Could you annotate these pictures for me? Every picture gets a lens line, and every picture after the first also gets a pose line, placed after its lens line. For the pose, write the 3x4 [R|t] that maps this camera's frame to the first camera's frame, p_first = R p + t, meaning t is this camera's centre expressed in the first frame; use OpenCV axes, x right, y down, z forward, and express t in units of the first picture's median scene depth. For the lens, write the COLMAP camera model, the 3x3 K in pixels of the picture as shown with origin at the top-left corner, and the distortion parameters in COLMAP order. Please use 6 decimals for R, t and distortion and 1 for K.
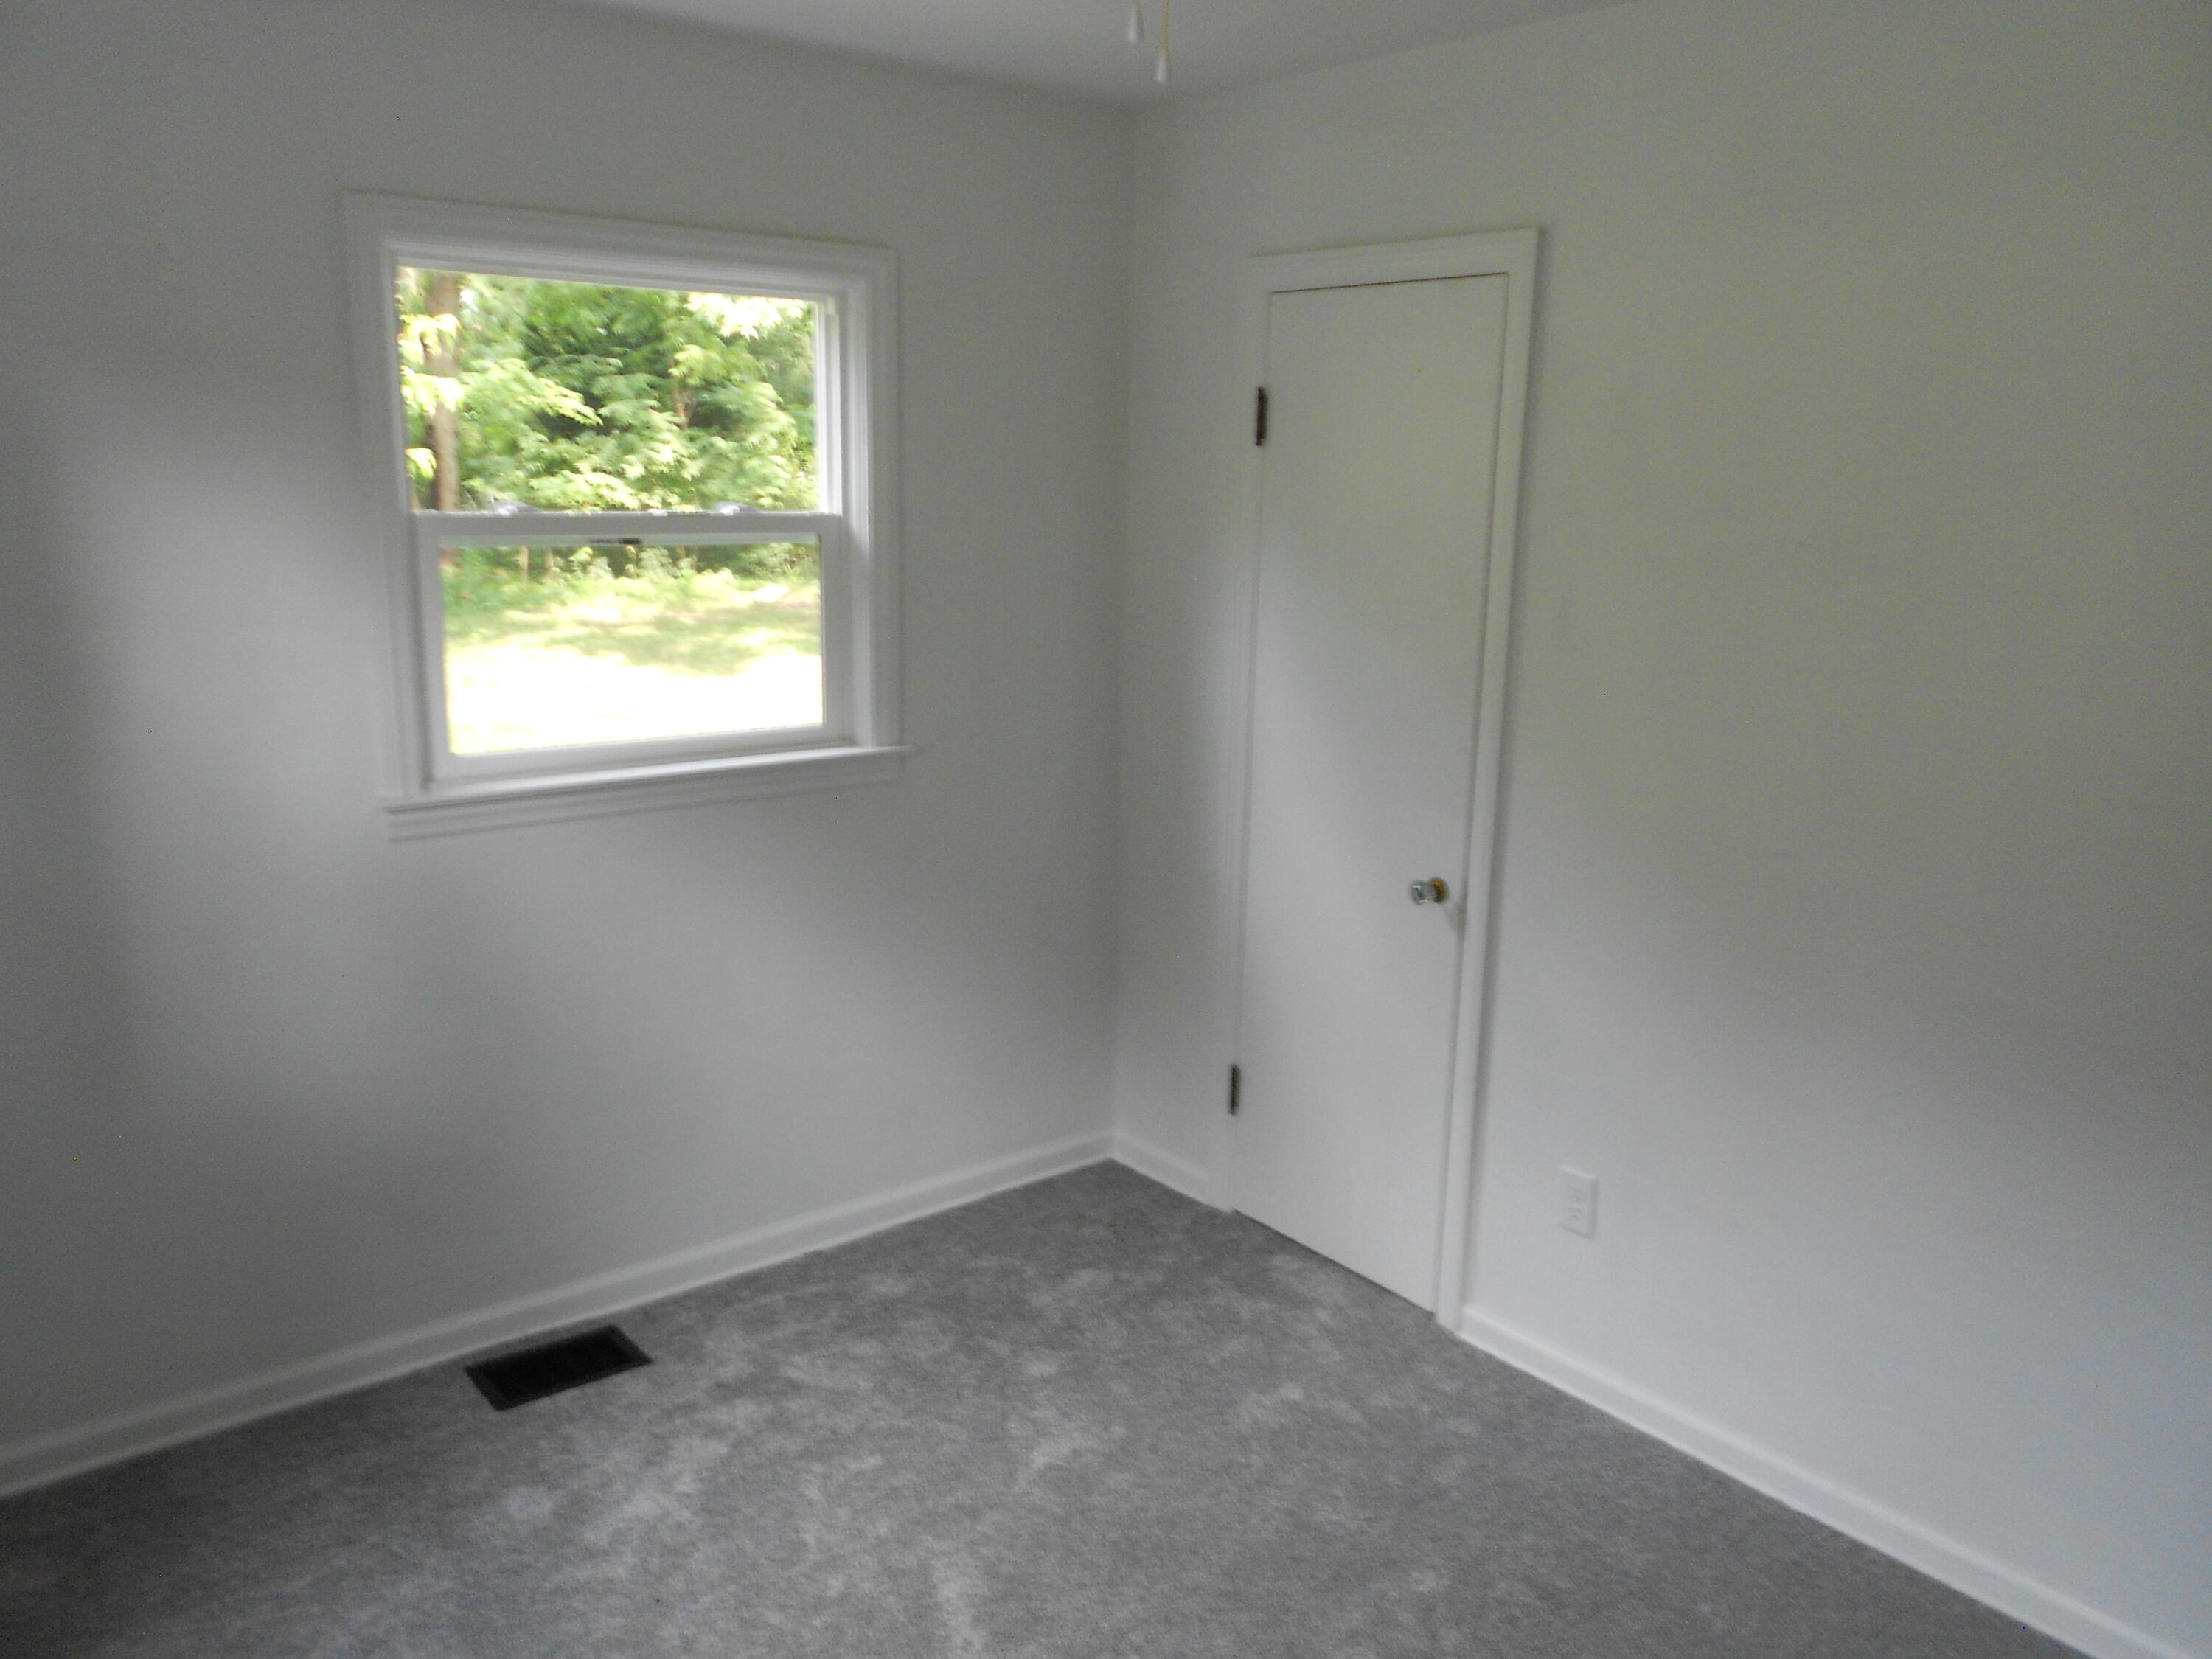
lens RADIAL K [[1716.1, 0, 1106.9], [0, 1716.1, 850.2], [0, 0, 1]] dist [0.009546, 0.008253]
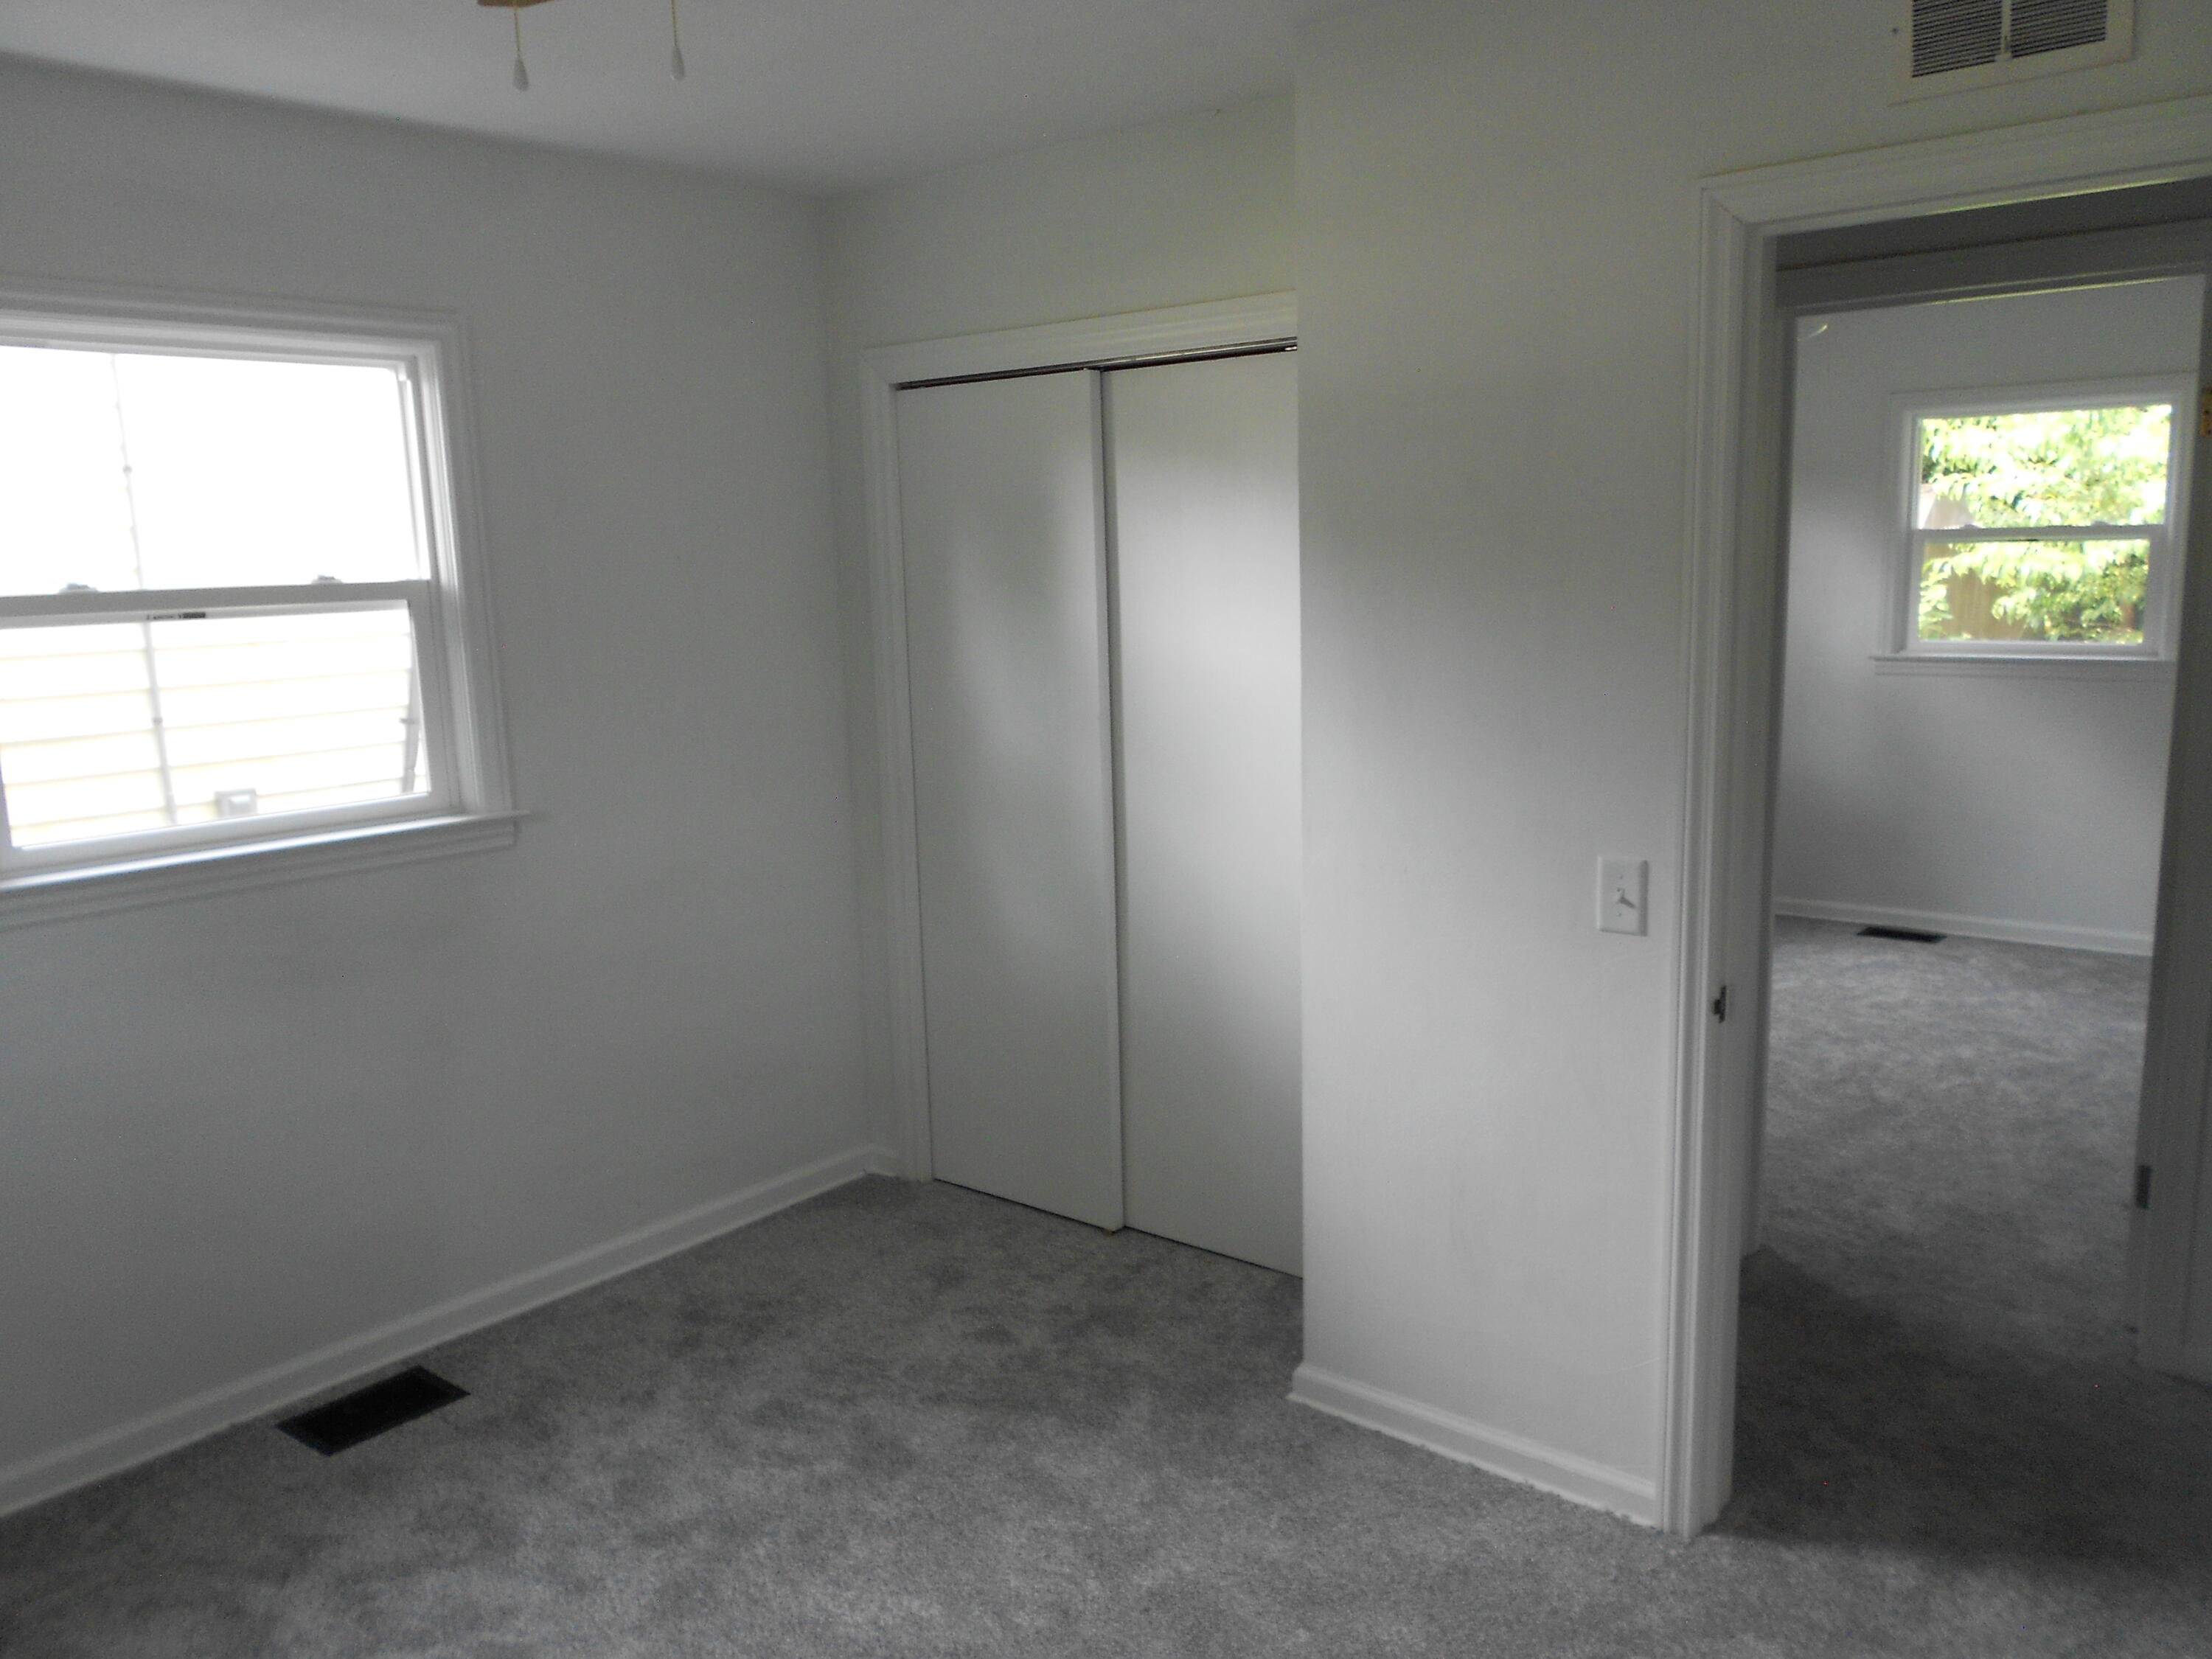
lens RADIAL K [[1686.3, 0, 1106.0], [0, 1686.3, 829.5], [0, 0, 1]] dist [-0.000824, -0.012126]
pose [[0.192121, 0.140707, -0.971232, 1.489934], [-0.184778, 0.977154, 0.105014, 0.142441], [0.963819, 0.159287, 0.213731, -0.395628]]
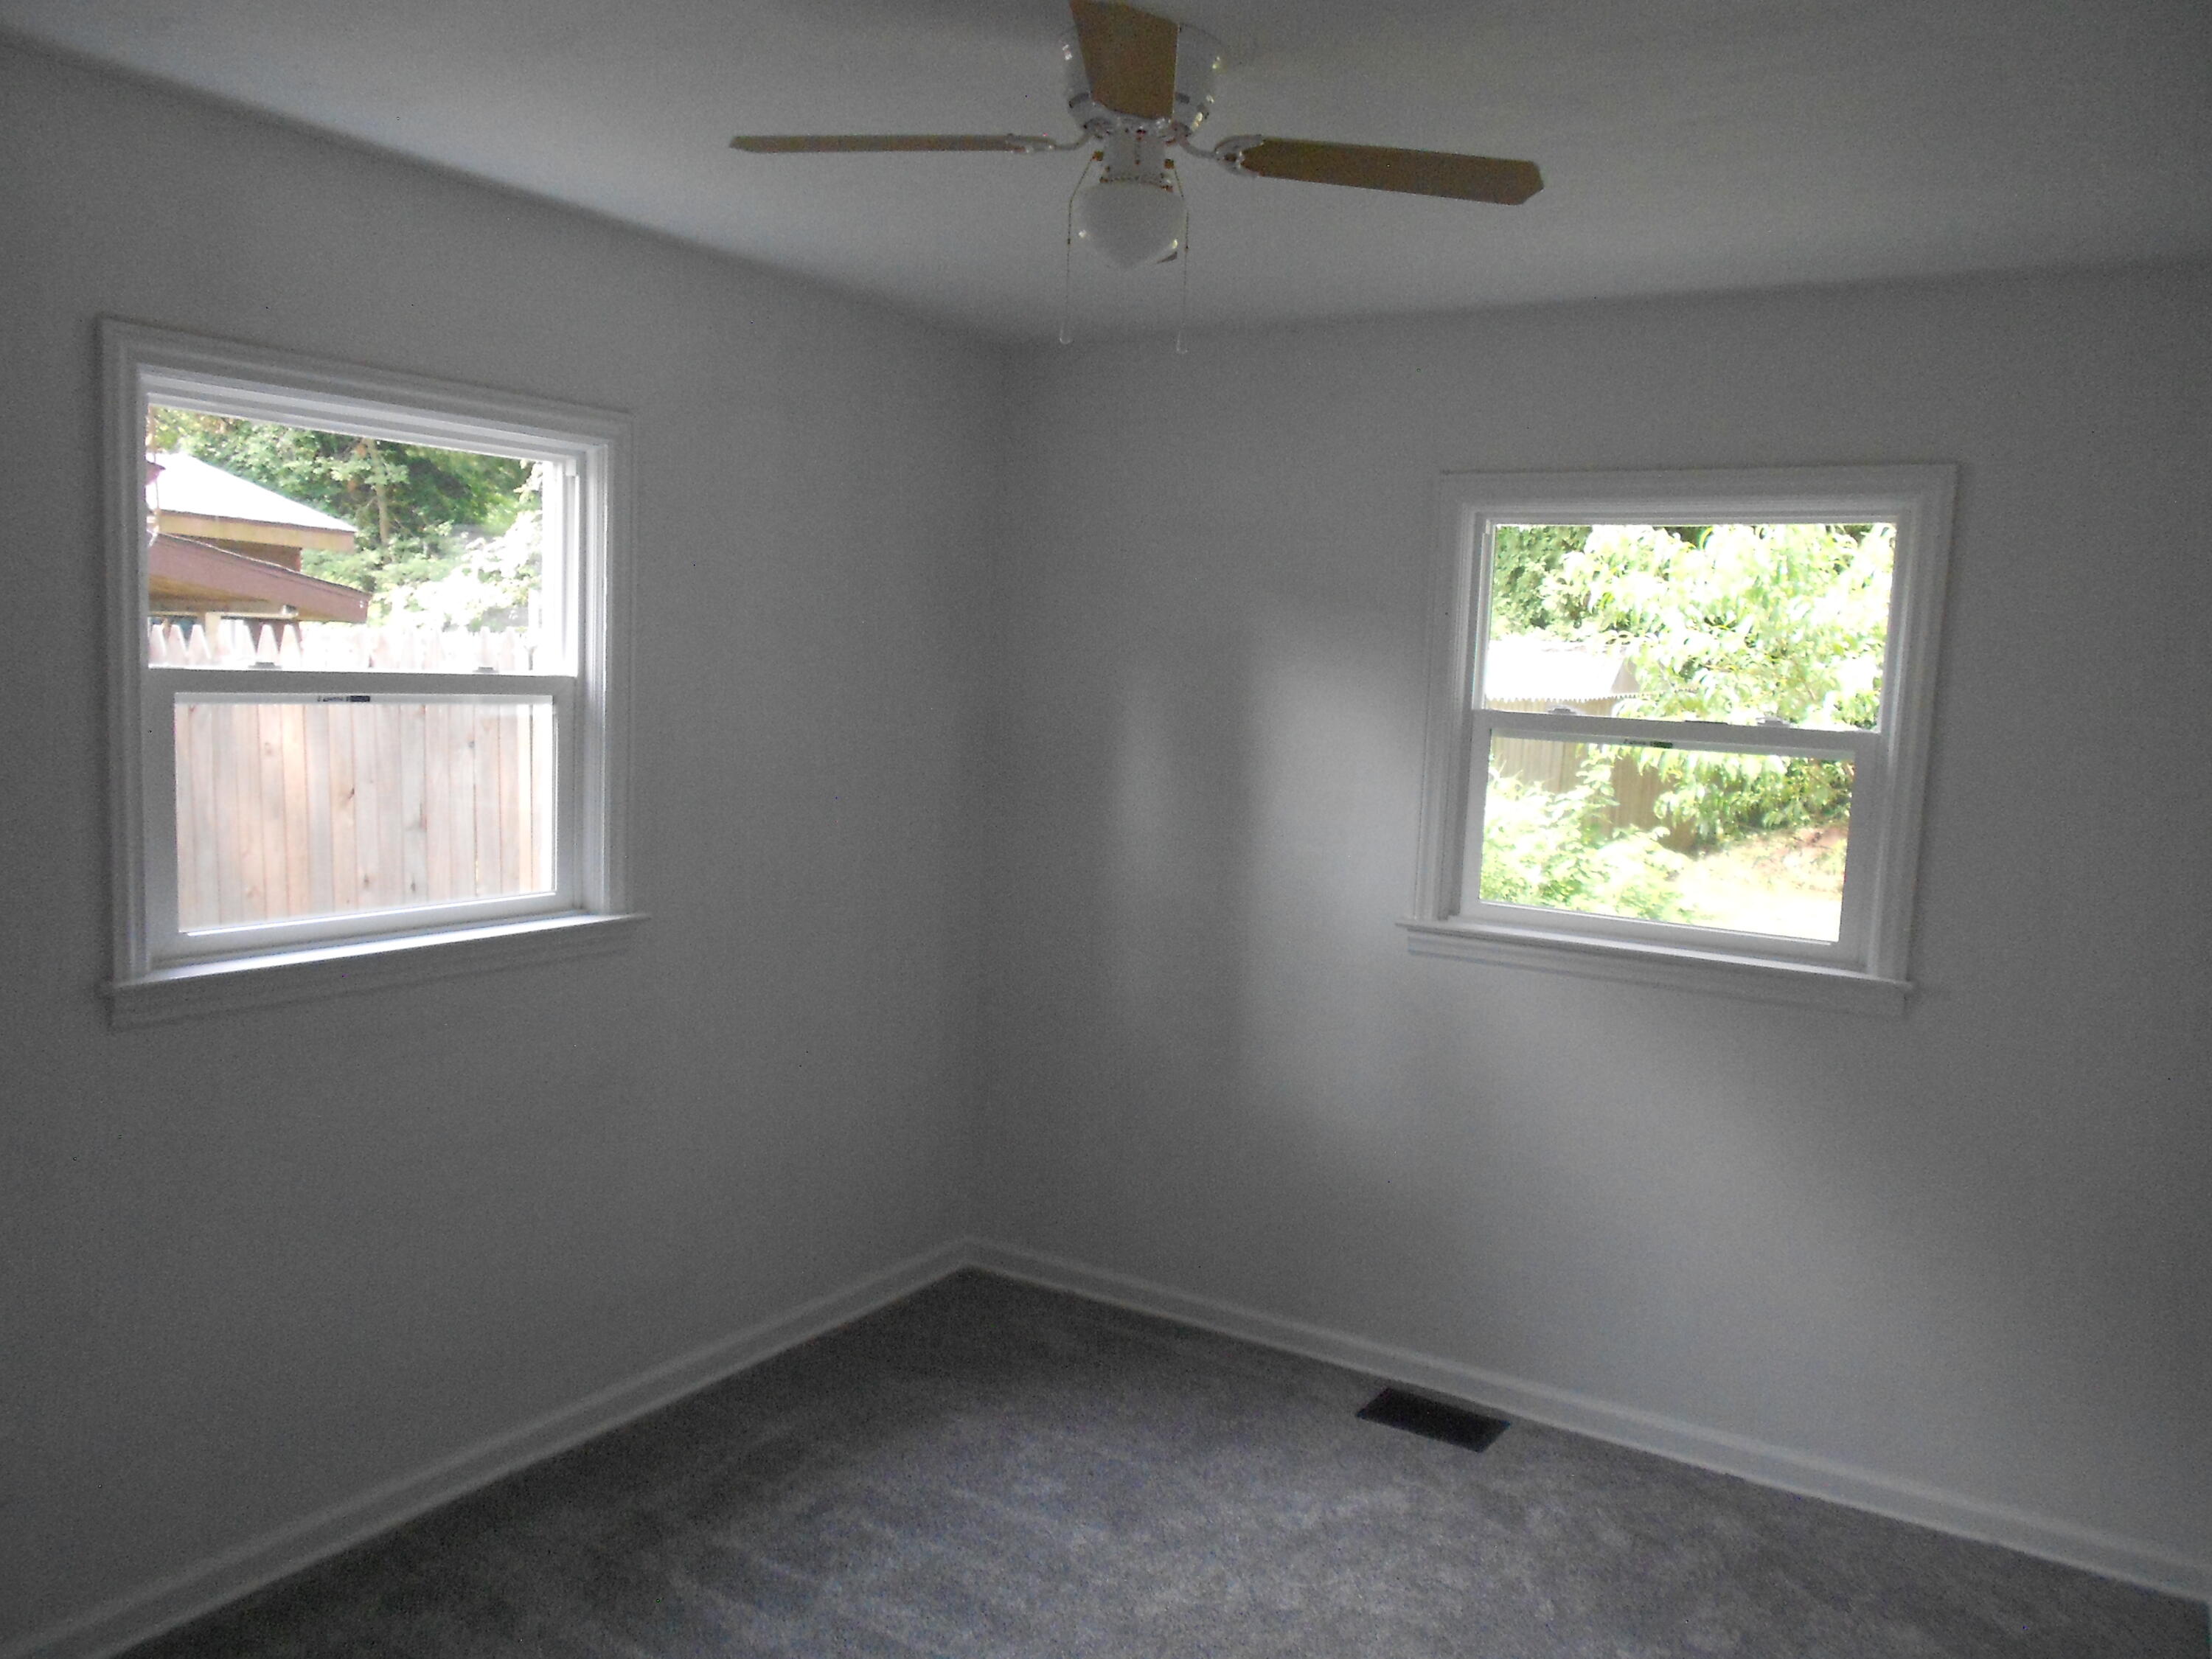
lens RADIAL K [[1716.1, 0, 1106.9], [0, 1716.1, 850.2], [0, 0, 1]] dist [0.009546, 0.008253]
pose [[0.335303, 0.103514, -0.936406, 0.681940], [-0.246861, 0.968870, 0.018708, -0.045339], [0.909193, 0.224889, 0.350418, 0.301780]]
